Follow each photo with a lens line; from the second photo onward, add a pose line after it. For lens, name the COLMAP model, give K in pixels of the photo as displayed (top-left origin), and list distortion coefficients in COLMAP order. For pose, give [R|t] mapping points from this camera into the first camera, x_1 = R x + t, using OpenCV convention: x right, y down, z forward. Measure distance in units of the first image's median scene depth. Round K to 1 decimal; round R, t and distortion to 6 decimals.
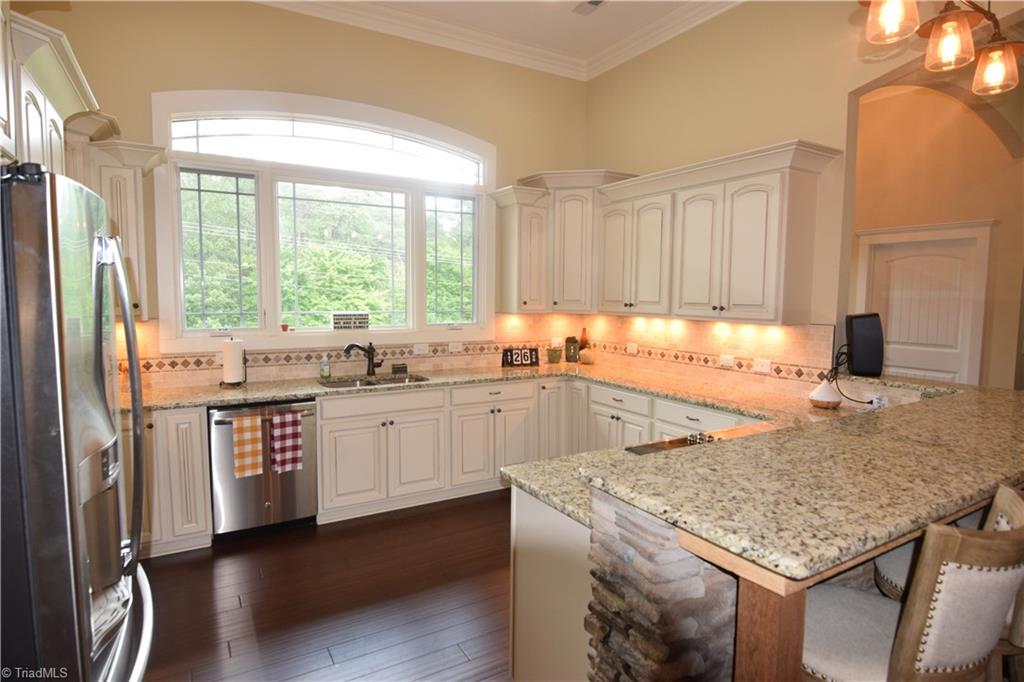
lens RADIAL K [[559.3, 0, 511.6], [0, 559.3, 340.1], [0, 0, 1]] dist [-0.012026, -0.004079]
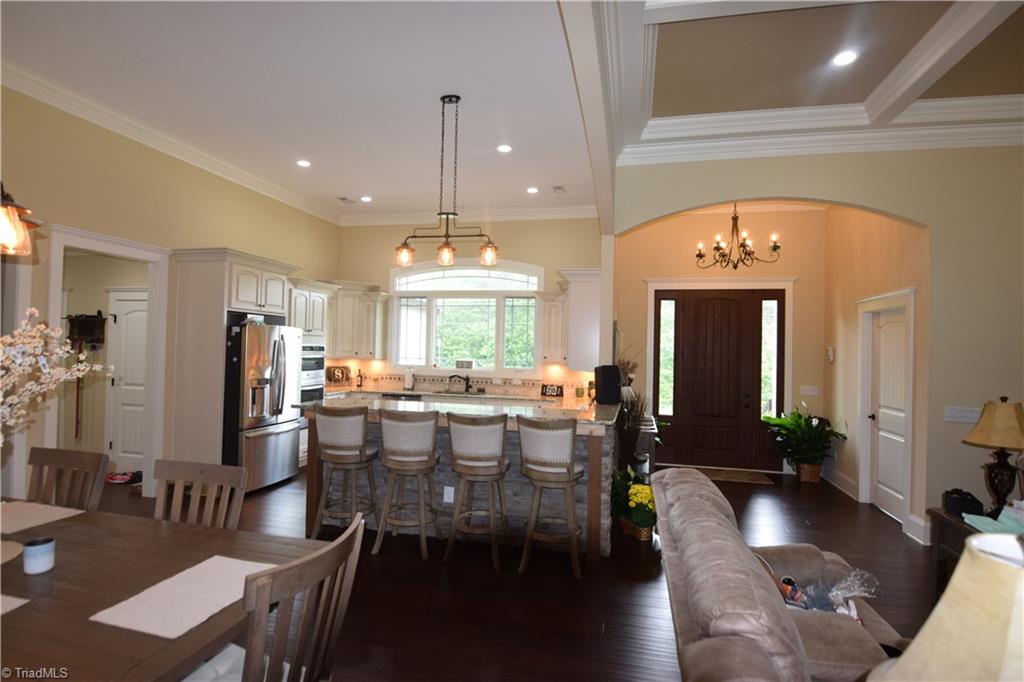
lens RADIAL K [[513.0, 0, 512.8], [0, 513.0, 341.1], [0, 0, 1]] dist [-0.000639, -0.000012]
pose [[0.727709, 0.004160, -0.685874, 1.193152], [-0.076125, 0.994293, -0.074737, 0.008753], [0.681649, 0.106599, 0.723872, -0.237022]]
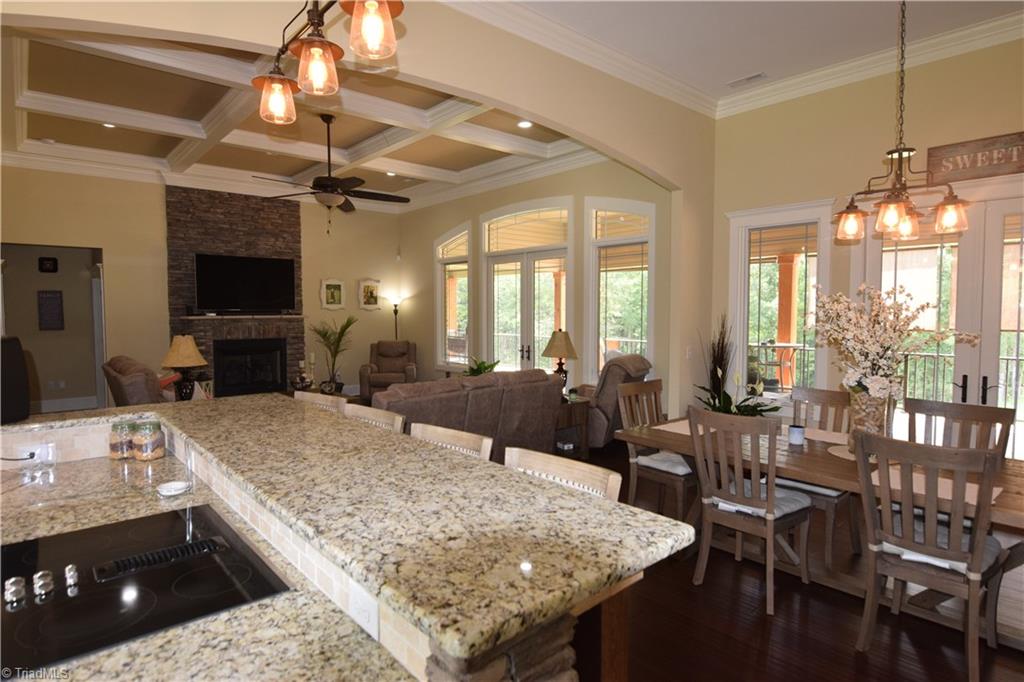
lens RADIAL K [[559.3, 0, 512.0], [0, 559.3, 341.3], [0, 0, 1]] dist [-0.012026, -0.004079]
pose [[-0.190893, -0.059282, 0.979819, -0.300945], [0.083246, 0.993601, 0.076334, -0.068181], [-0.978075, 0.096138, -0.184736, 0.799872]]
